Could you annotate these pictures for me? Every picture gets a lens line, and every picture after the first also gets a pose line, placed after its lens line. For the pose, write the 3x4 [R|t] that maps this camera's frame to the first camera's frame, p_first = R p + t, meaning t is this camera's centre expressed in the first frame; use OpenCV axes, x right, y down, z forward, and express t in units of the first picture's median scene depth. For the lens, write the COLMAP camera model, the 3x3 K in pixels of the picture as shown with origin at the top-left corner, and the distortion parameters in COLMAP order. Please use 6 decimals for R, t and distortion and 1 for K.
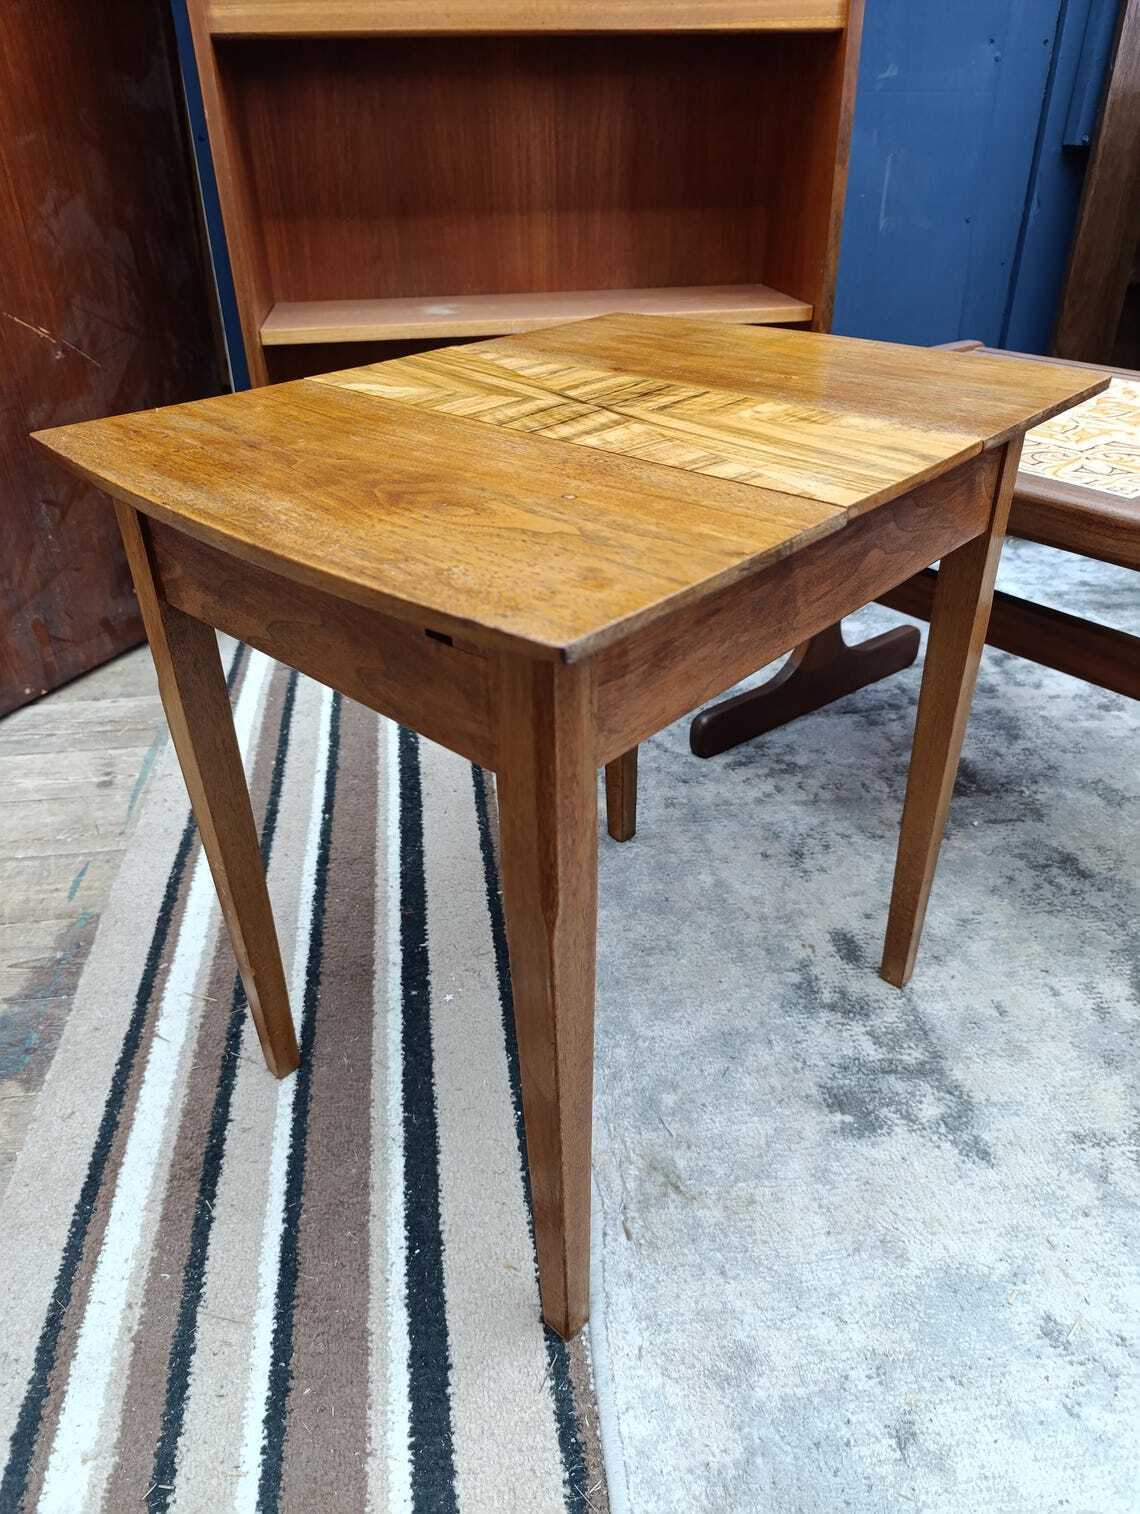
lens RADIAL K [[1042.6, 0, 576.5], [0, 1042.6, 755.2], [0, 0, 1]] dist [0.018141, -0.031766]
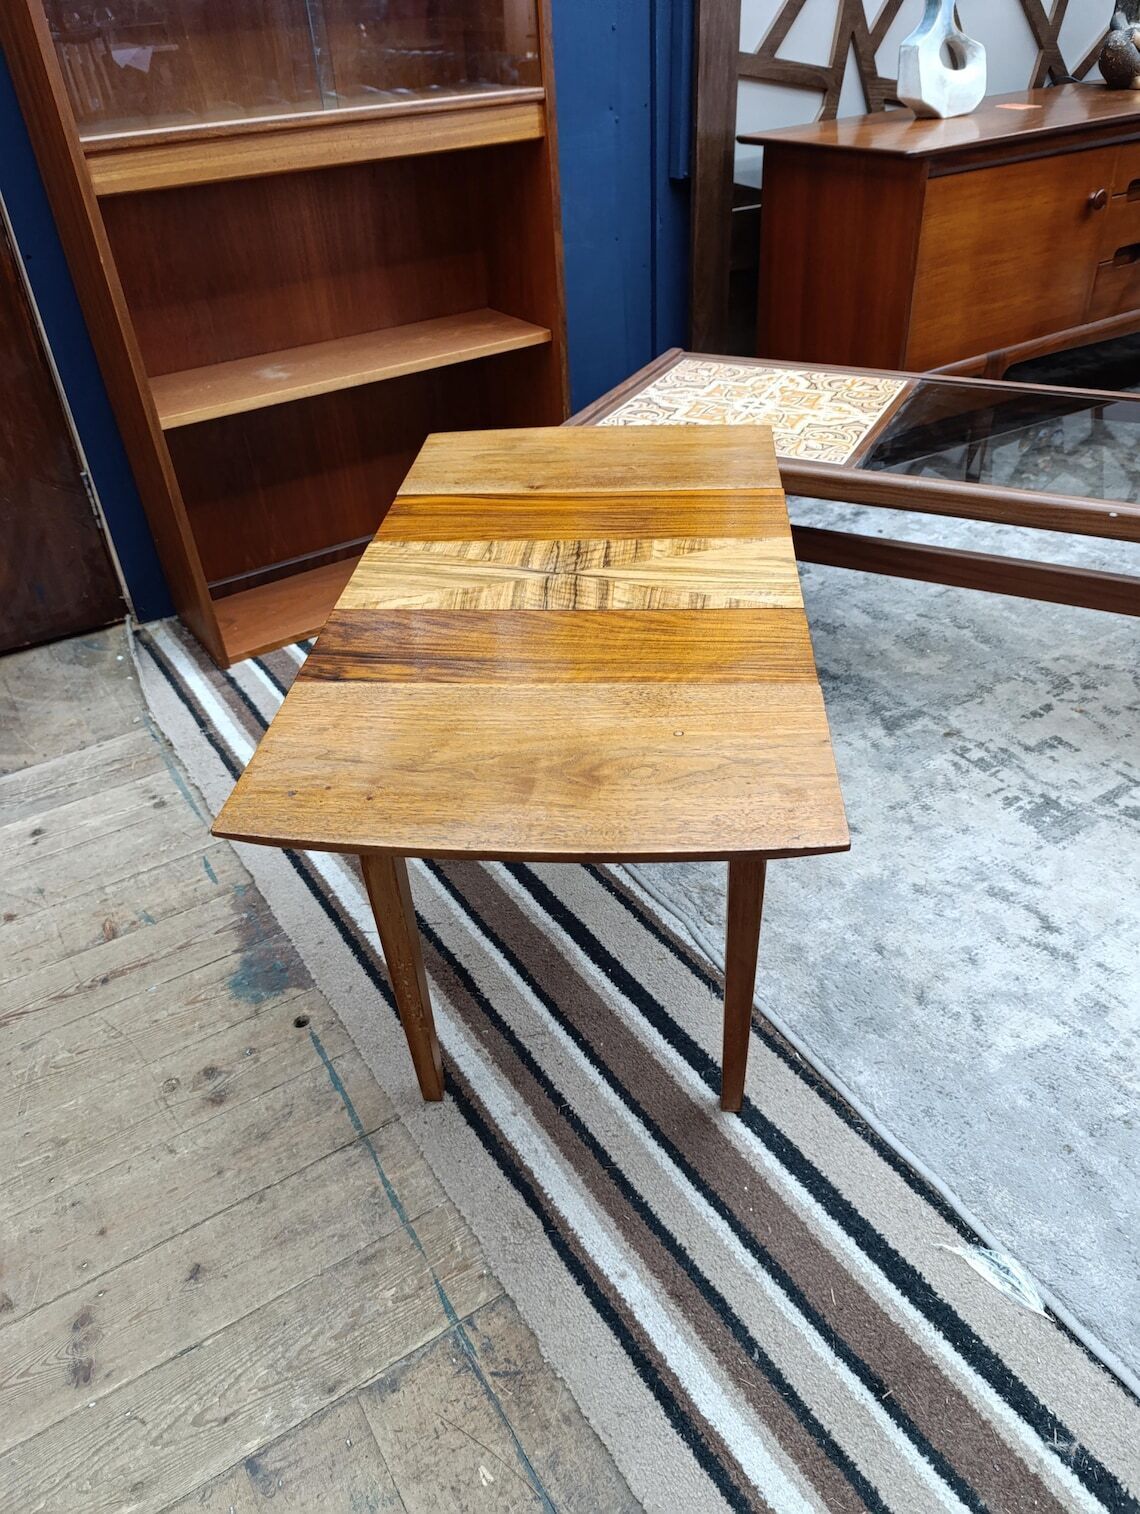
lens RADIAL K [[1042.6, 0, 576.1], [0, 1042.6, 754.3], [0, 0, 1]] dist [0.018141, -0.031766]
pose [[0.905807, -0.271921, 0.324920, -0.568384], [0.247303, 0.962010, 0.115664, -0.076381], [-0.344027, -0.024416, 0.938642, -0.517570]]
